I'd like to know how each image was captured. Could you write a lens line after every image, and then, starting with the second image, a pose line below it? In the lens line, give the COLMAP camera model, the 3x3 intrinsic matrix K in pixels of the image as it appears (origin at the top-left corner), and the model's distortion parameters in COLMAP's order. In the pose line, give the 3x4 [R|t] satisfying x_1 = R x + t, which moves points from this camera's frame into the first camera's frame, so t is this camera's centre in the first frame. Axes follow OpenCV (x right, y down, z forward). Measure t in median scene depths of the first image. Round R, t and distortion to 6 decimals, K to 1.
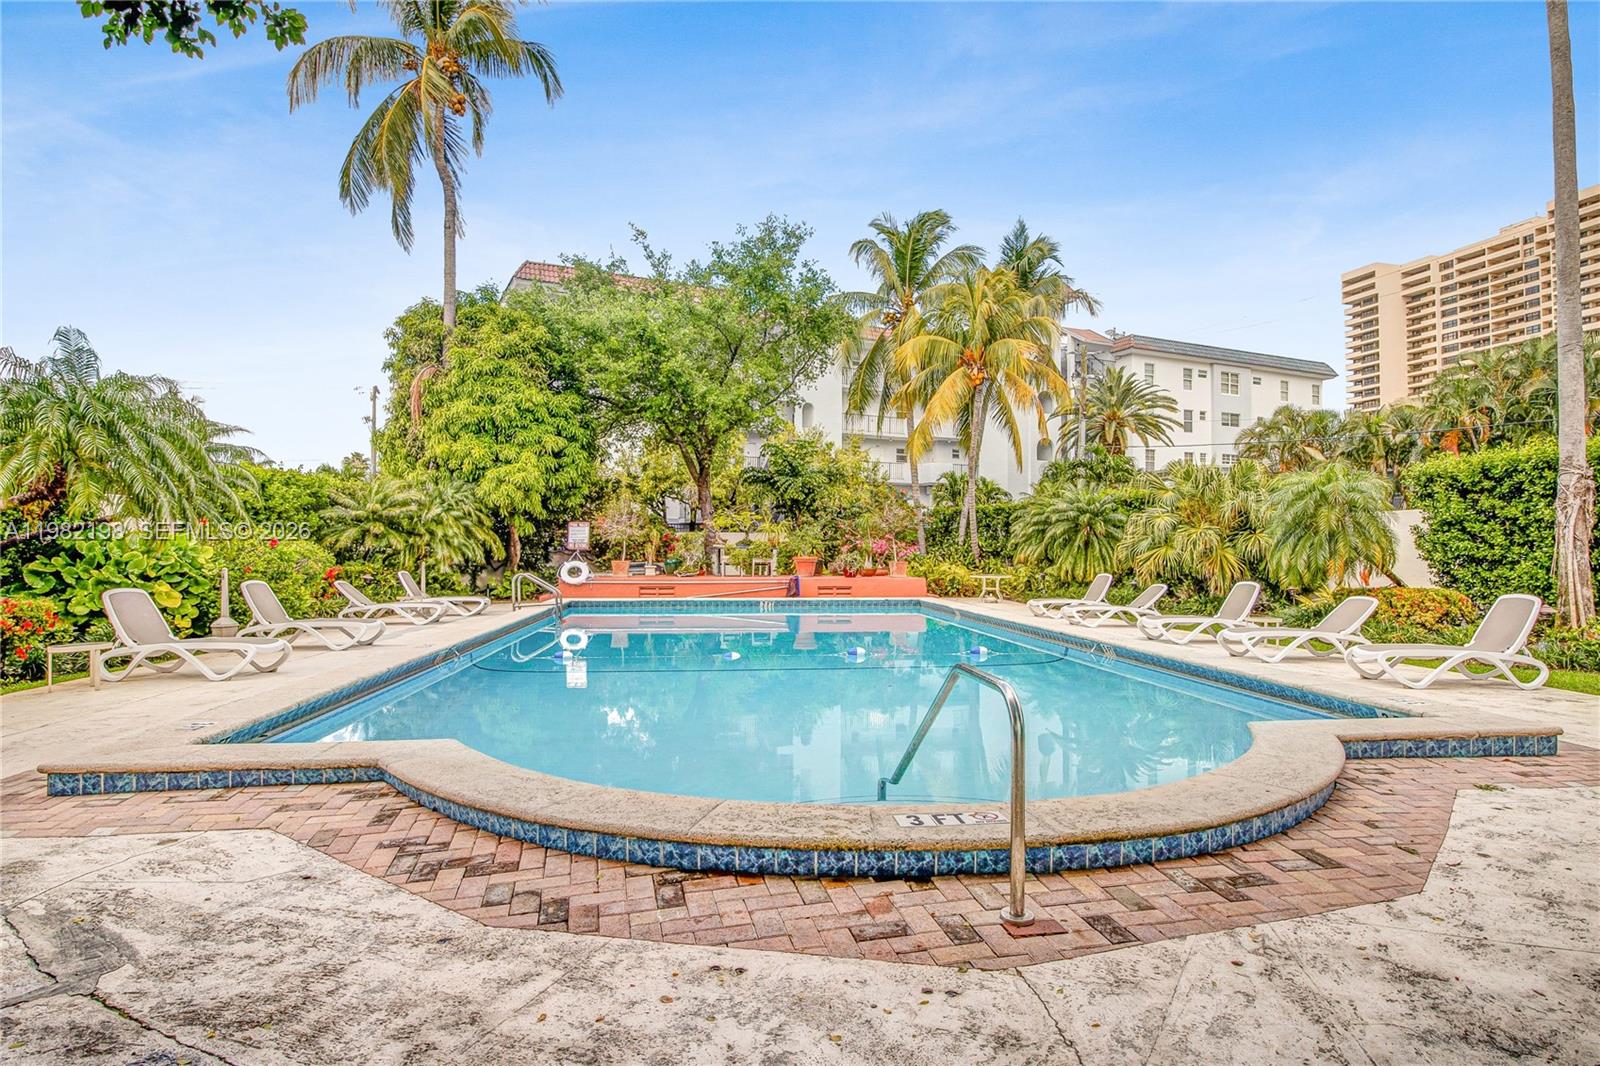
lens RADIAL K [[892.0, 0, 800.0], [0, 892.0, 533.0], [0, 0, 1]] dist [-0.002076, -0.000869]
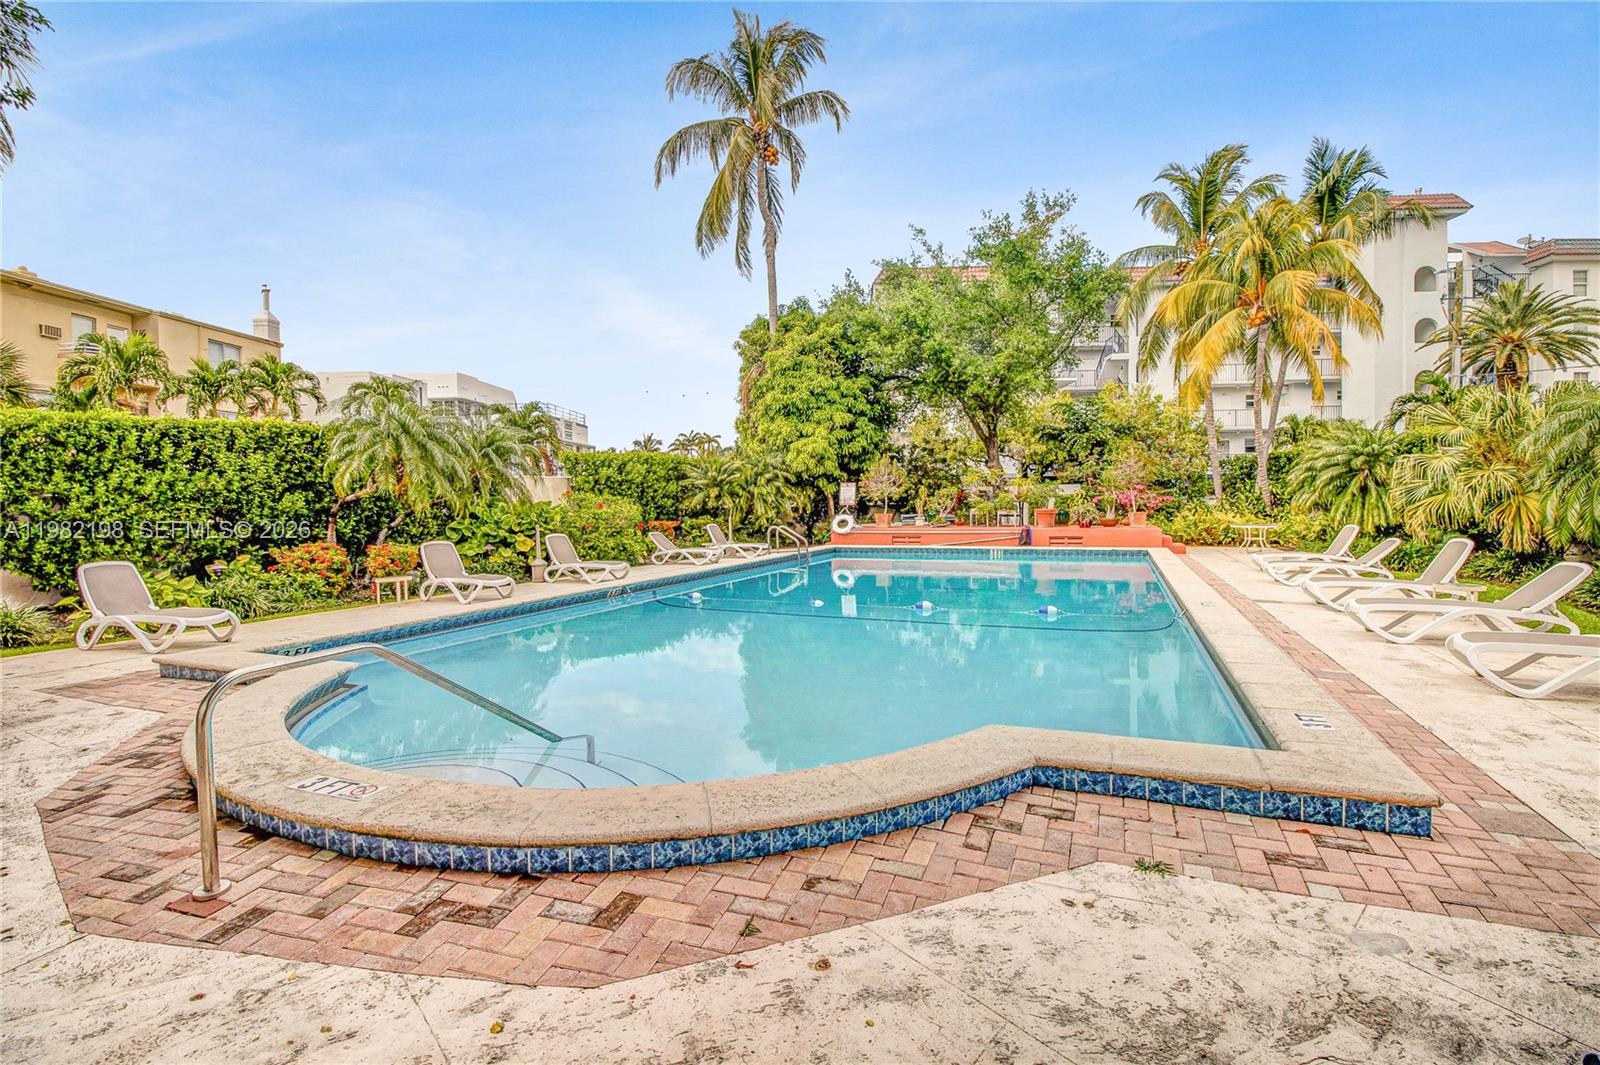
lens RADIAL K [[731.8, 0, 800.3], [0, 731.8, 525.1], [0, 0, 1]] dist [0.011350, -0.020437]
pose [[0.876473, -0.002633, -0.481444, 0.164513], [0.028445, 0.998521, 0.046324, -0.002640], [0.480610, -0.054296, 0.875252, 0.078872]]
